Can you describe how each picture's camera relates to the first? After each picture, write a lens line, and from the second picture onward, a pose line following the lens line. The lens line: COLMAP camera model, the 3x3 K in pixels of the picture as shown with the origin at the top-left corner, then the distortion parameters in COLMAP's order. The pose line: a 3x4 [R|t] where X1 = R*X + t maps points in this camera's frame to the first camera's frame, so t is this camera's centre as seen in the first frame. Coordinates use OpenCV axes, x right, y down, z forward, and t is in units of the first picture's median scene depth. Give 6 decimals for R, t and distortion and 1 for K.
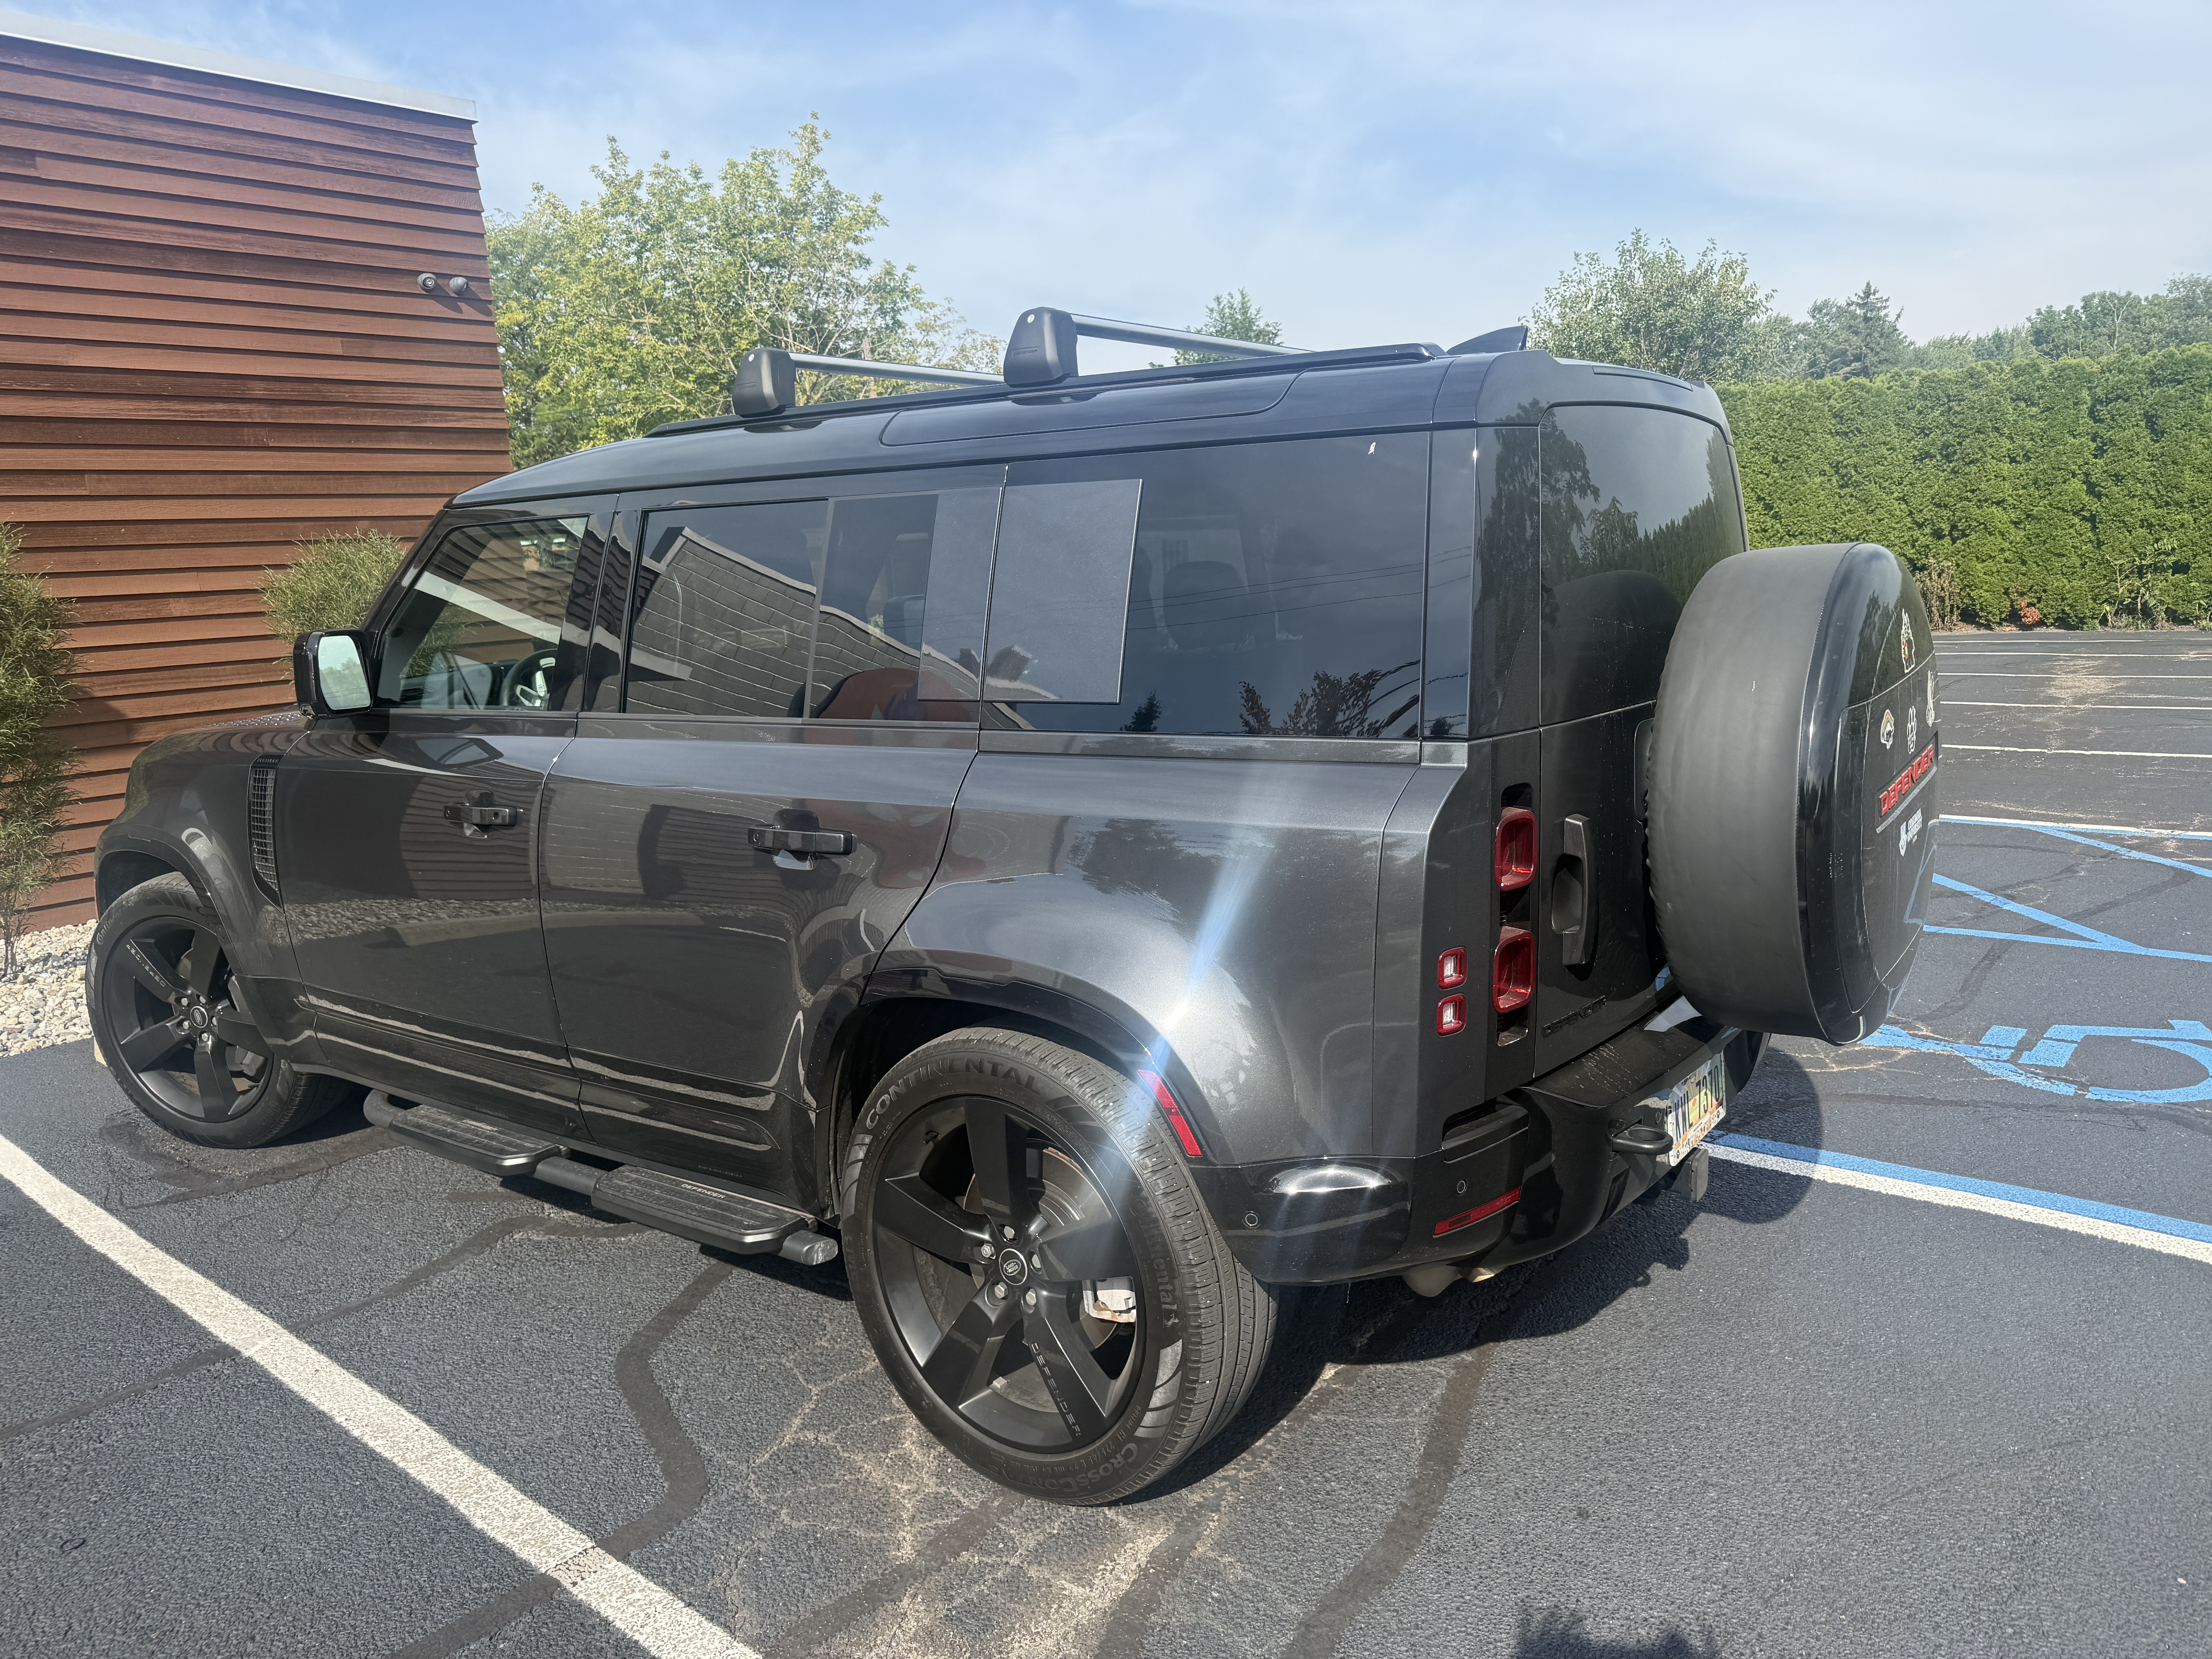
lens RADIAL K [[1606.6, 0, 1099.8], [0, 1606.6, 825.4], [0, 0, 1]] dist [-0.001394, -0.000378]
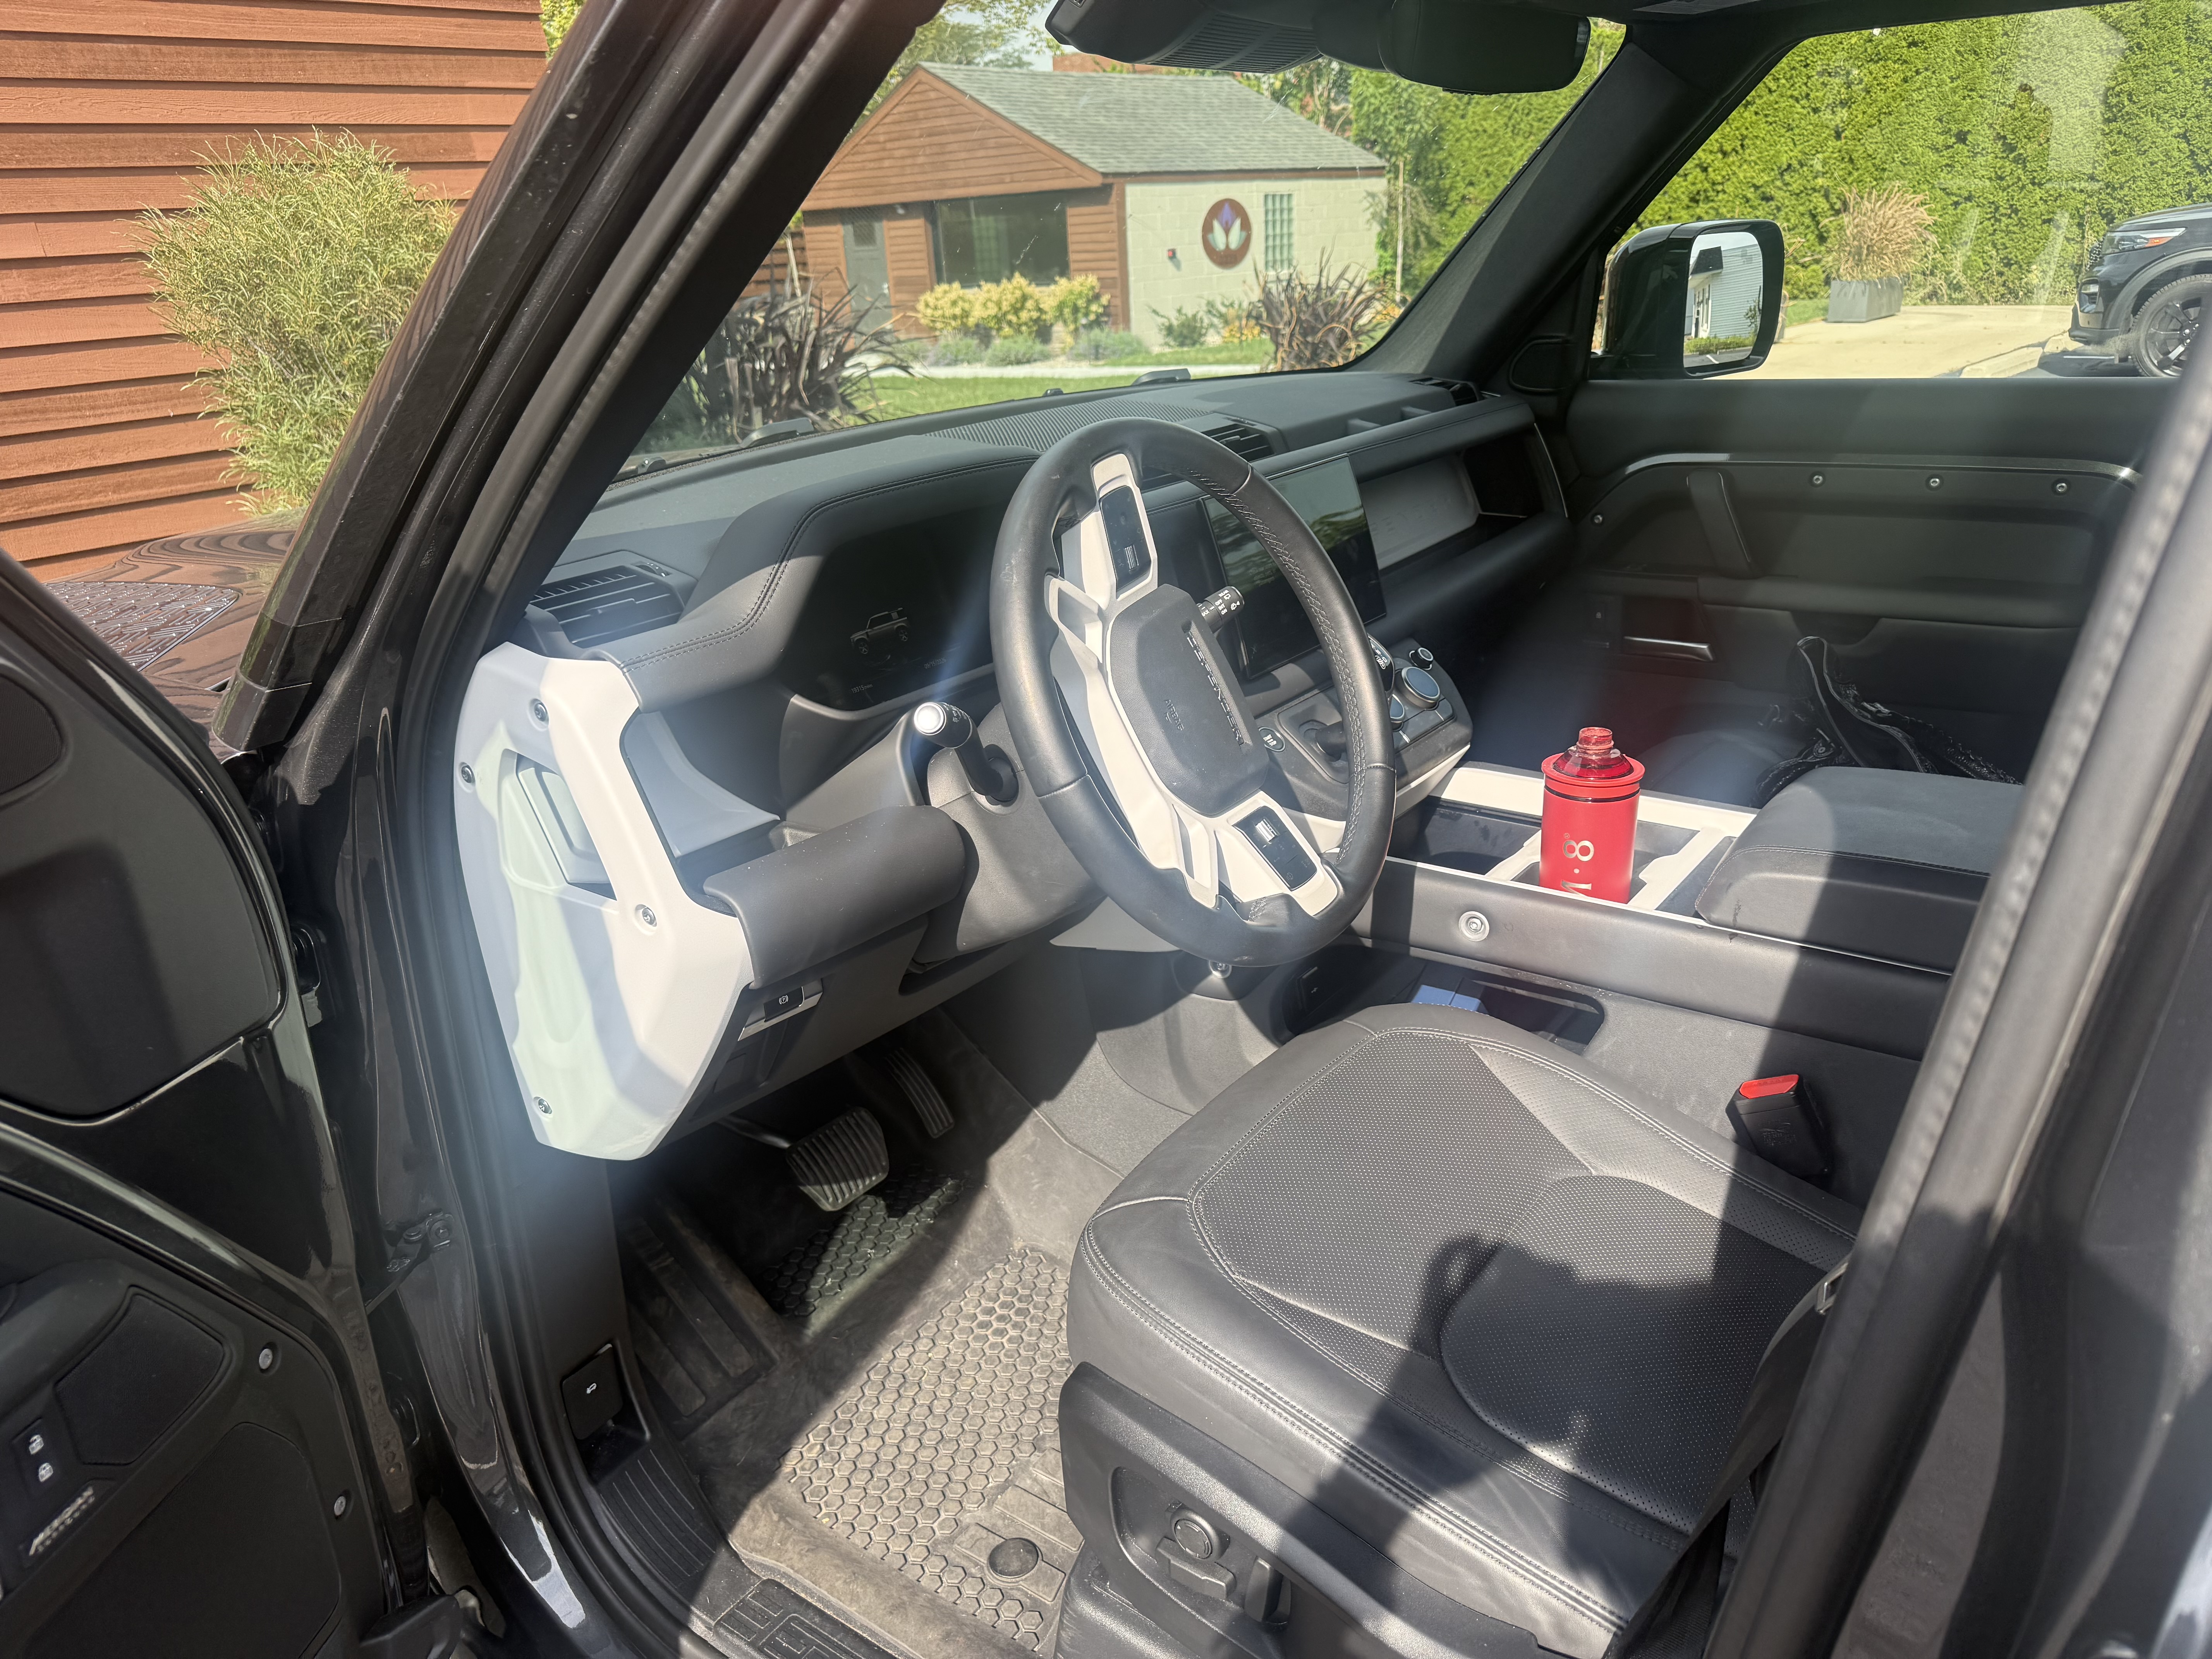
lens RADIAL K [[1606.6, 0, 1099.8], [0, 1606.6, 825.4], [0, 0, 1]] dist [-0.001394, -0.000378]
pose [[0.999893, -0.010564, 0.010090, -0.071623], [0.008457, 0.981781, 0.189828, -0.019551], [-0.011911, -0.189723, 0.981765, 0.148026]]
